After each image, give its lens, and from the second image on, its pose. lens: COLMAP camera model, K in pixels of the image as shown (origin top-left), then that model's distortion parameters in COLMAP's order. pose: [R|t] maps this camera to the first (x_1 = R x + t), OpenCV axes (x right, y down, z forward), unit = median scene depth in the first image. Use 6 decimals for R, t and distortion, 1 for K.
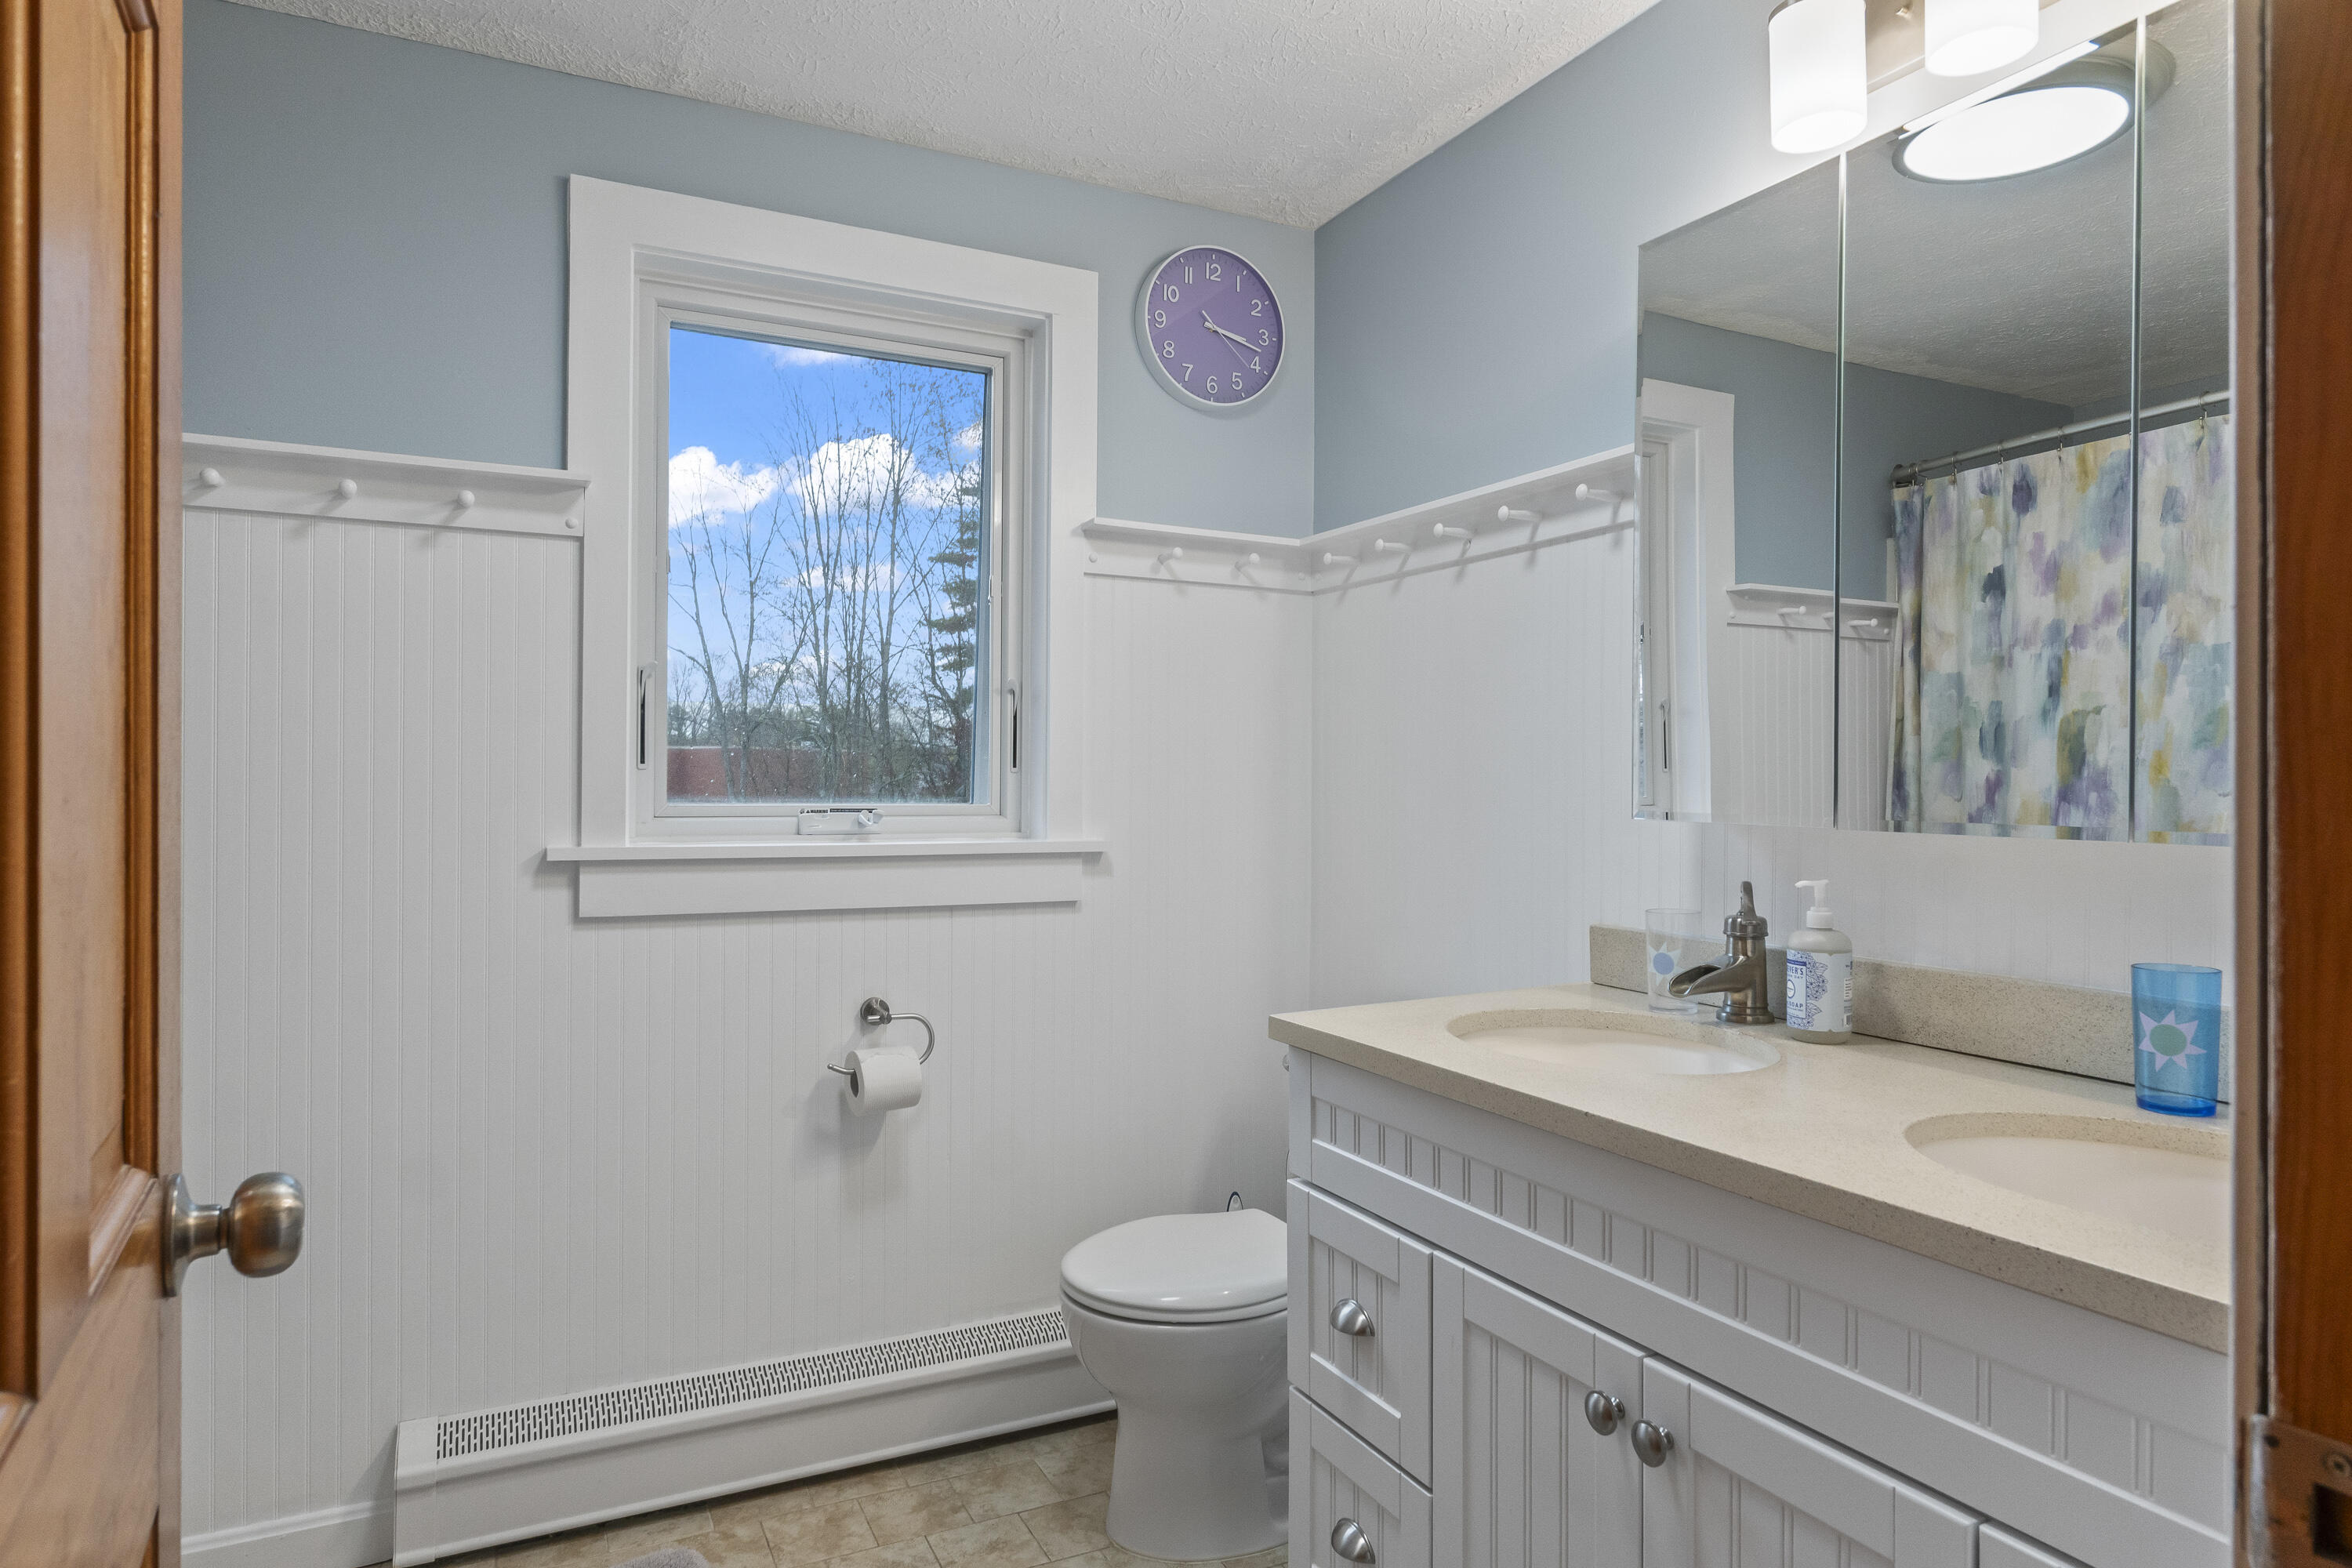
lens RADIAL K [[1397.0, 0, 1181.9], [0, 1397.0, 786.3], [0, 0, 1]] dist [0.000903, 0.001049]
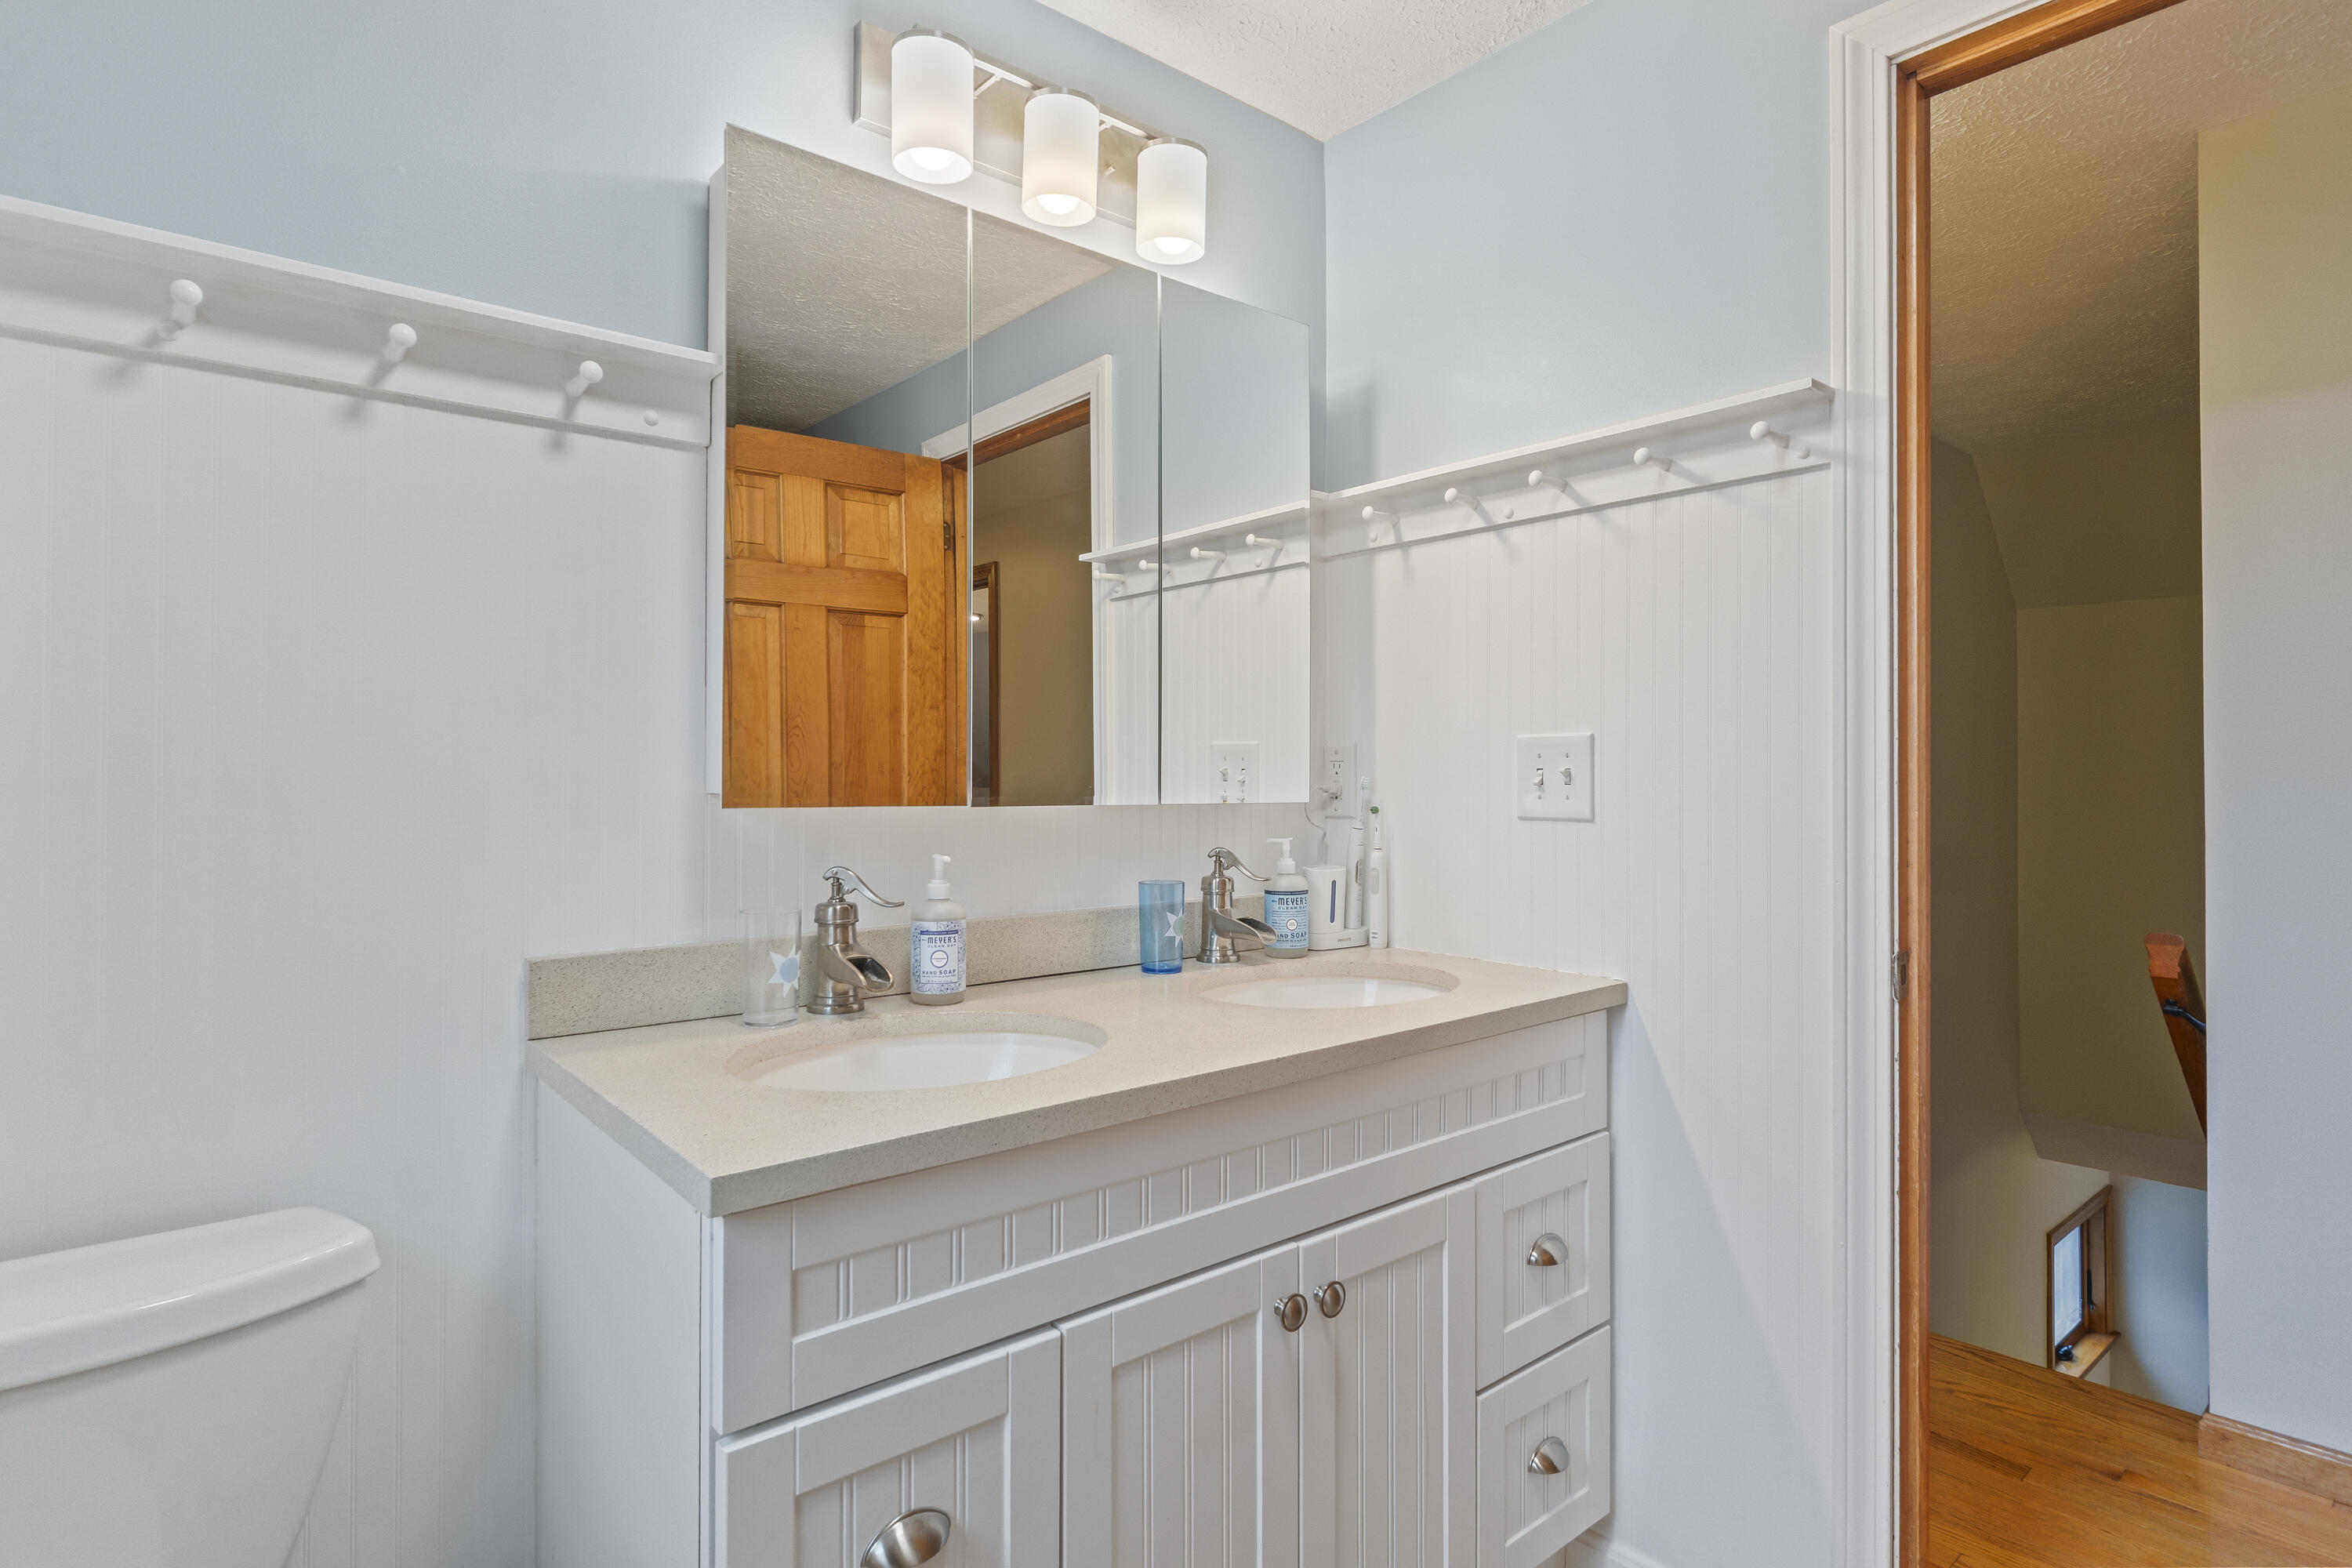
lens RADIAL K [[1219.3, 0, 1181.8], [0, 1219.3, 768.1], [0, 0, 1]] dist [-0.005728, -0.000849]
pose [[-0.240087, -0.001621, 0.970750, -0.575304], [0.000310, 0.999998, 0.001747, -0.002504], [-0.970751, 0.000721, -0.240086, 1.172495]]
